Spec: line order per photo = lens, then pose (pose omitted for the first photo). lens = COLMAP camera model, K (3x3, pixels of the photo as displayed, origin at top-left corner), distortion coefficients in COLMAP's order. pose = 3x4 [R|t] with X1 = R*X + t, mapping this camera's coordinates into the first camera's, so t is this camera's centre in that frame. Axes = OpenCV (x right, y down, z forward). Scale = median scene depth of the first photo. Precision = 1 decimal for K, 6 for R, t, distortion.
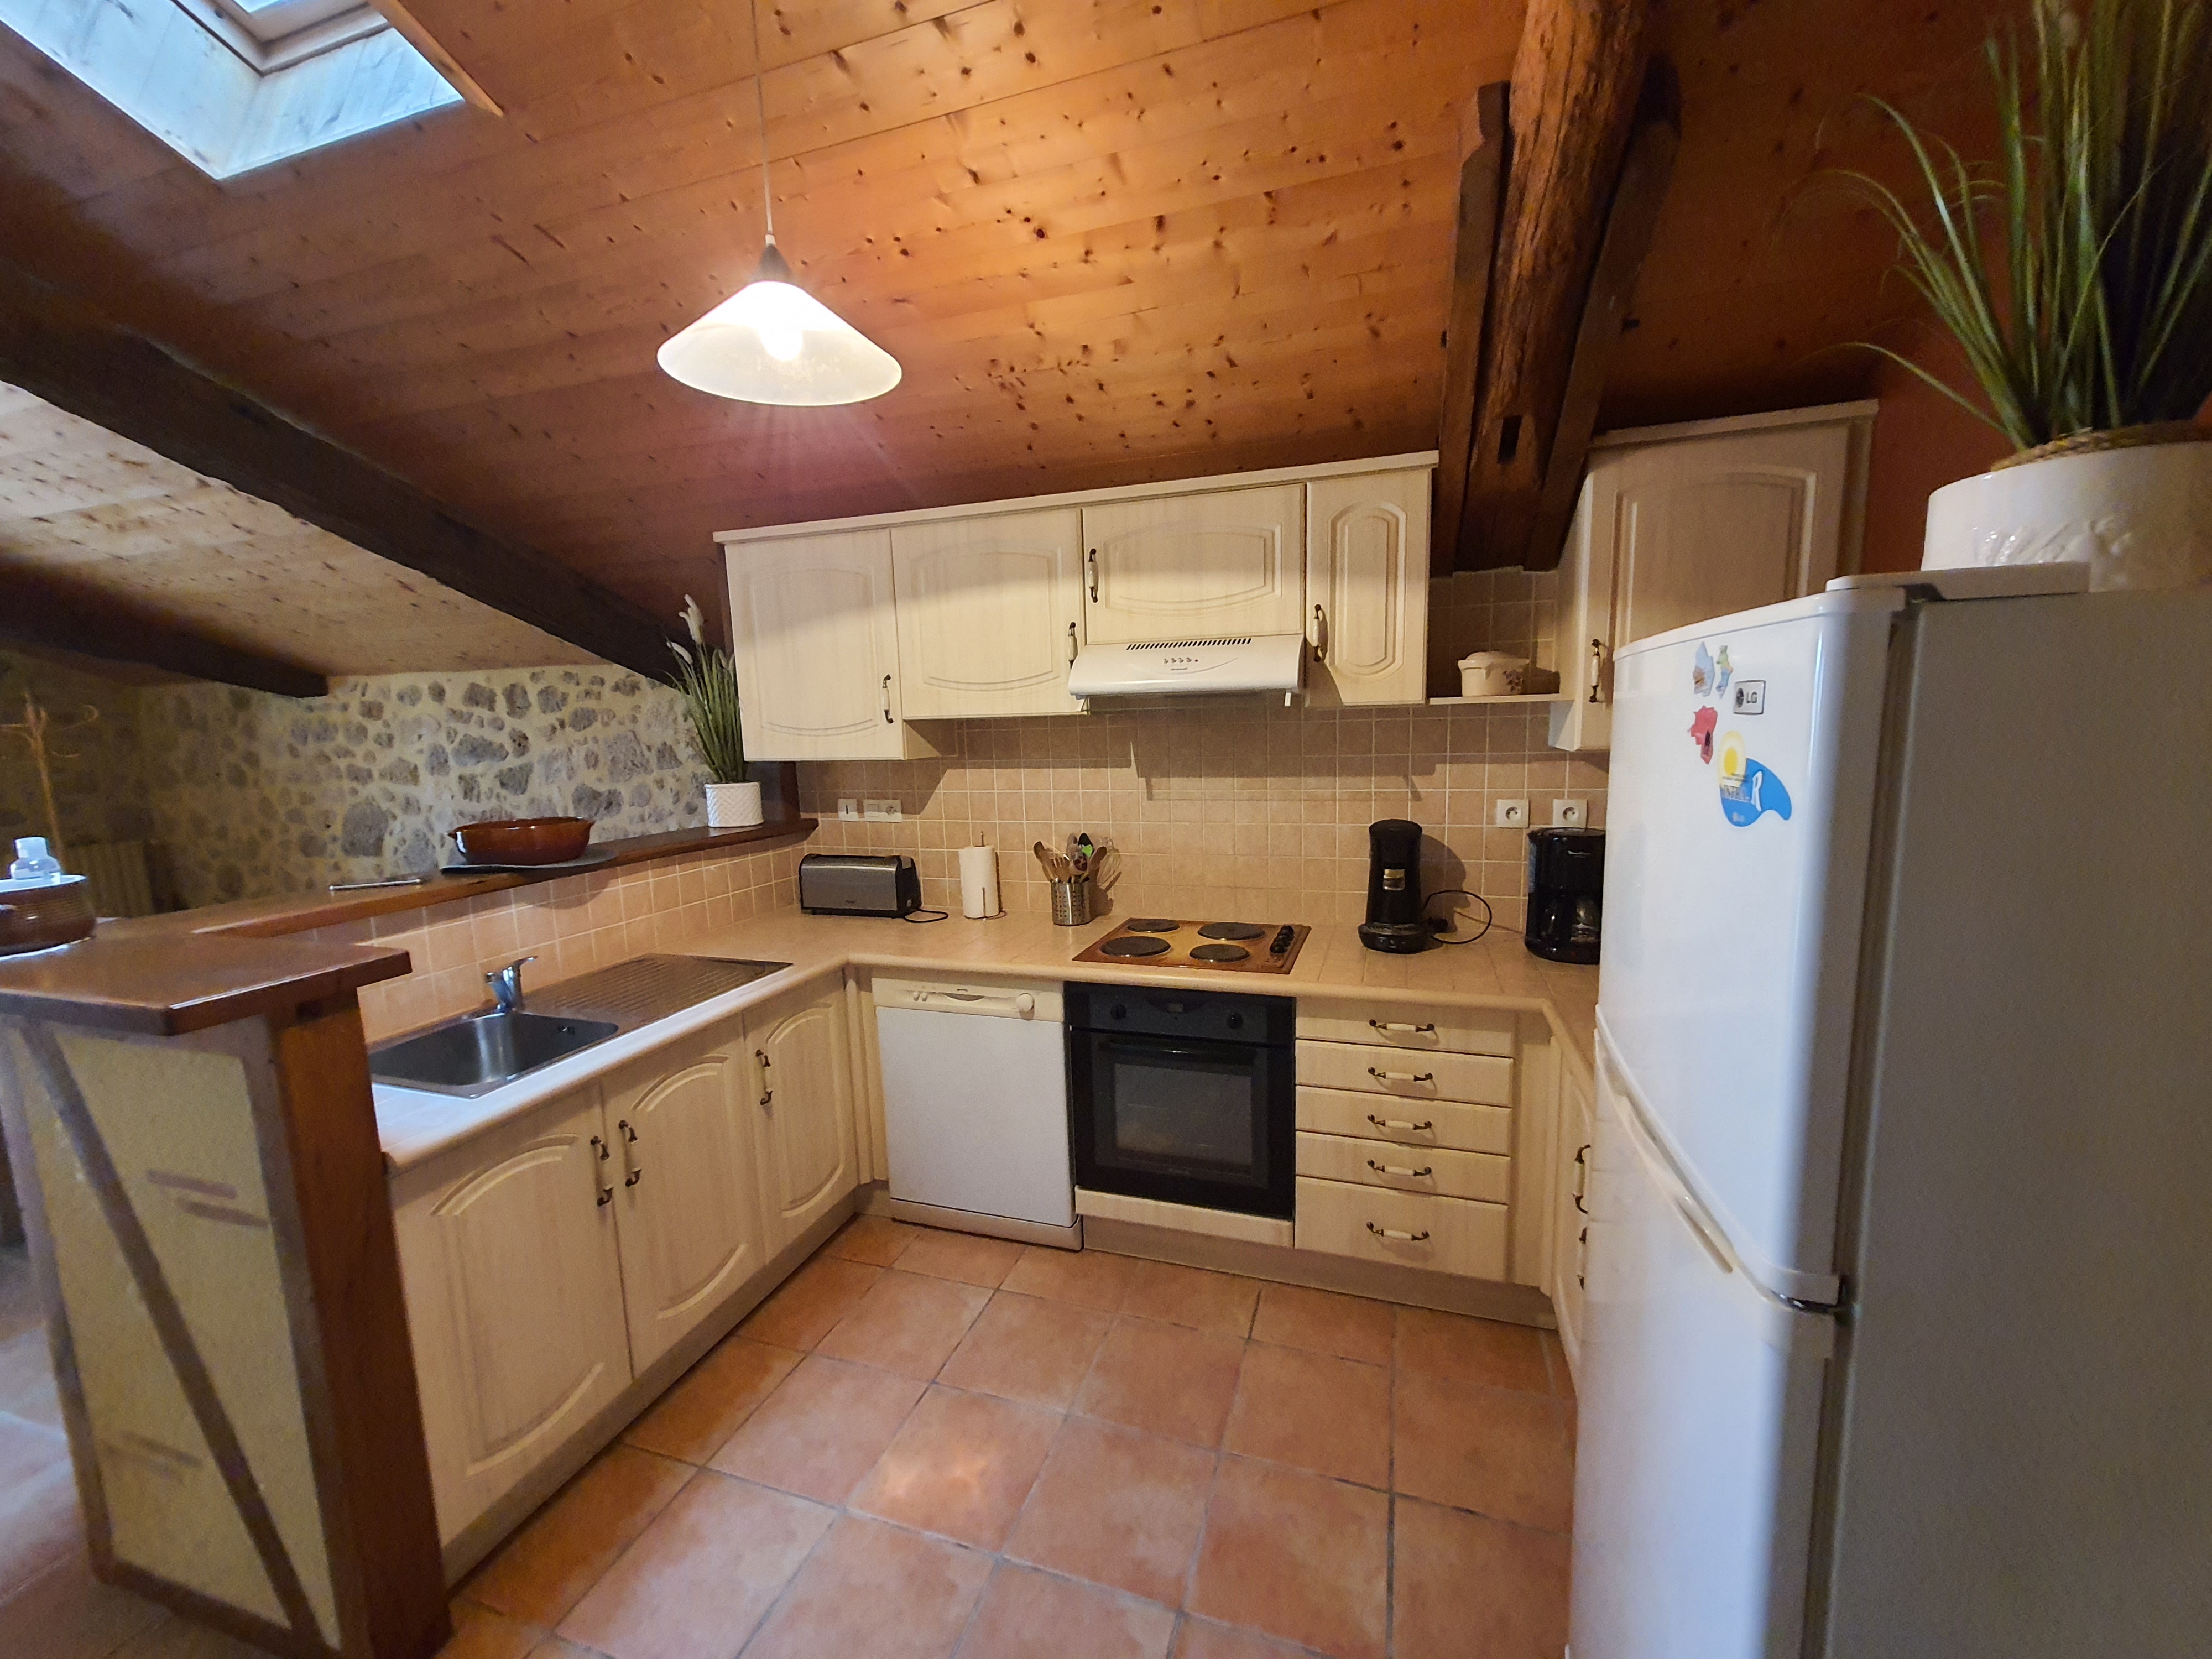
lens RADIAL K [[861.1, 0, 1117.7], [0, 861.1, 841.5], [0, 0, 1]] dist [-0.000652, -0.000345]
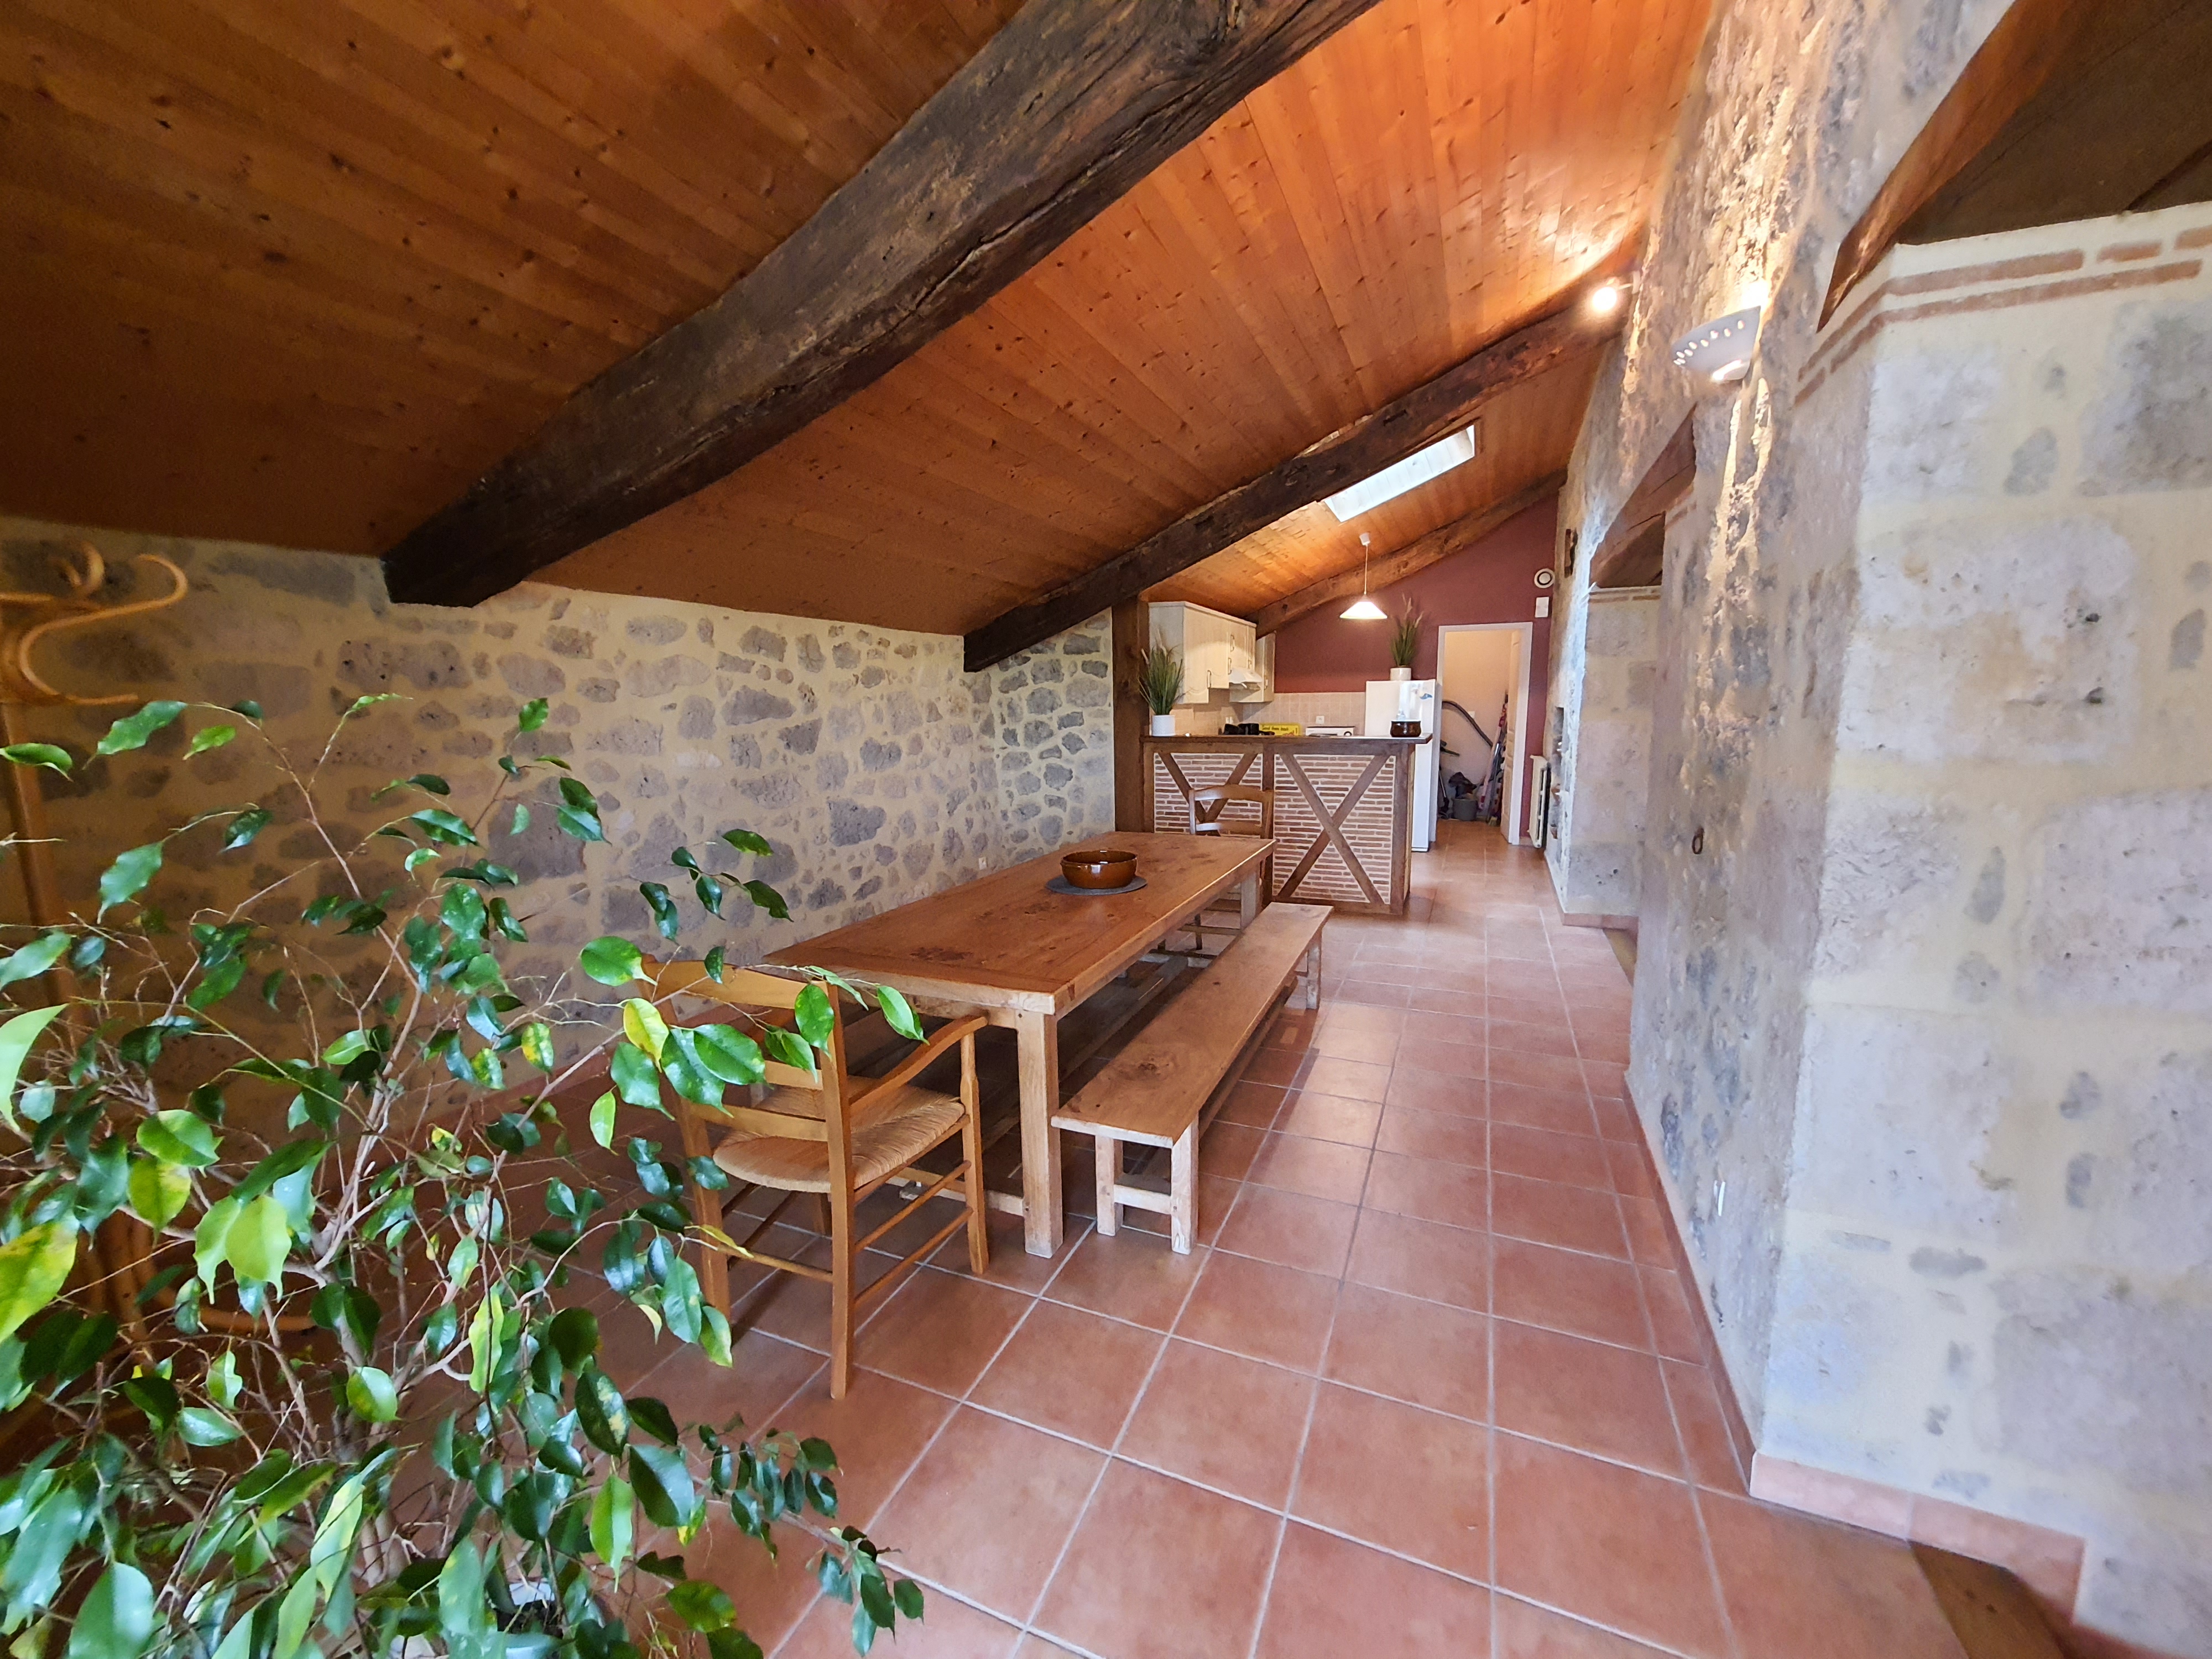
lens RADIAL K [[861.1, 0, 1117.7], [0, 861.1, 841.5], [0, 0, 1]] dist [-0.000652, -0.000345]
pose [[0.101656, -0.134497, 0.985686, -1.586164], [0.146247, 0.982074, 0.118921, -0.023910], [-0.984011, 0.132065, 0.119503, 0.575221]]
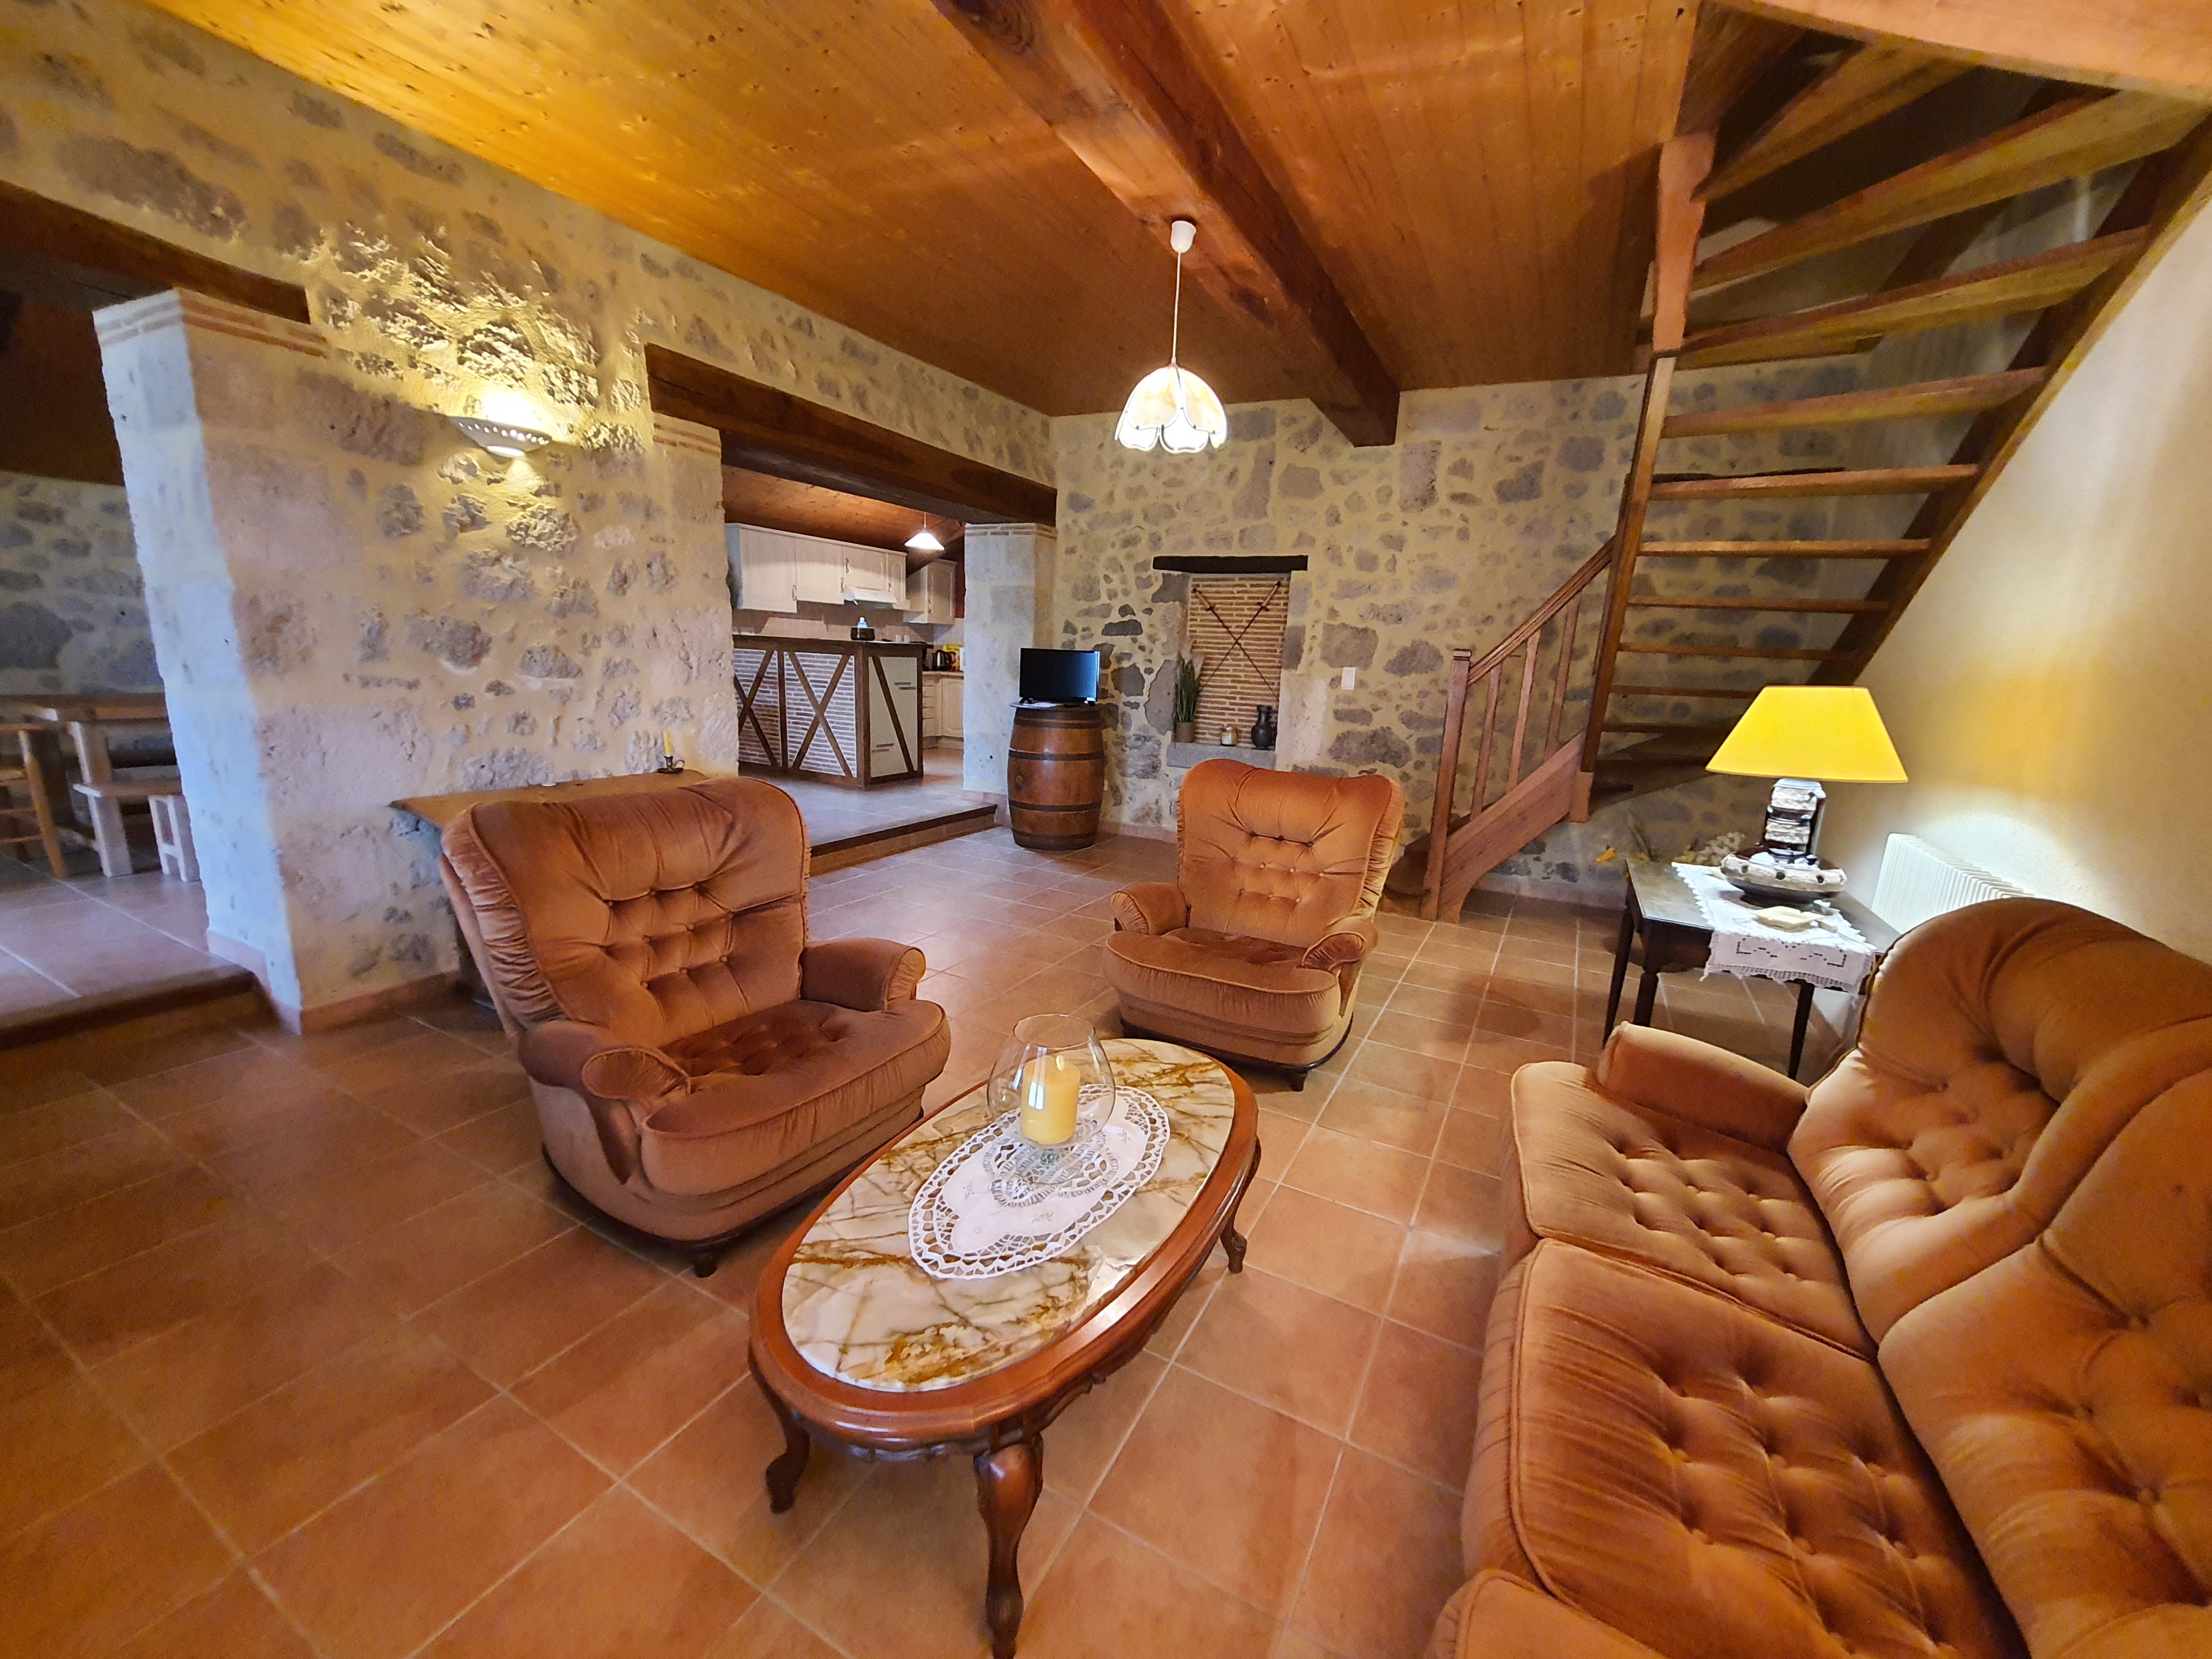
lens RADIAL K [[861.1, 0, 1117.7], [0, 861.1, 841.5], [0, 0, 1]] dist [-0.000652, -0.000345]
pose [[0.183851, -0.177191, 0.966852, -1.757188], [0.083494, 0.982879, 0.164251, 0.163445], [-0.979402, 0.050529, 0.195498, -0.379888]]
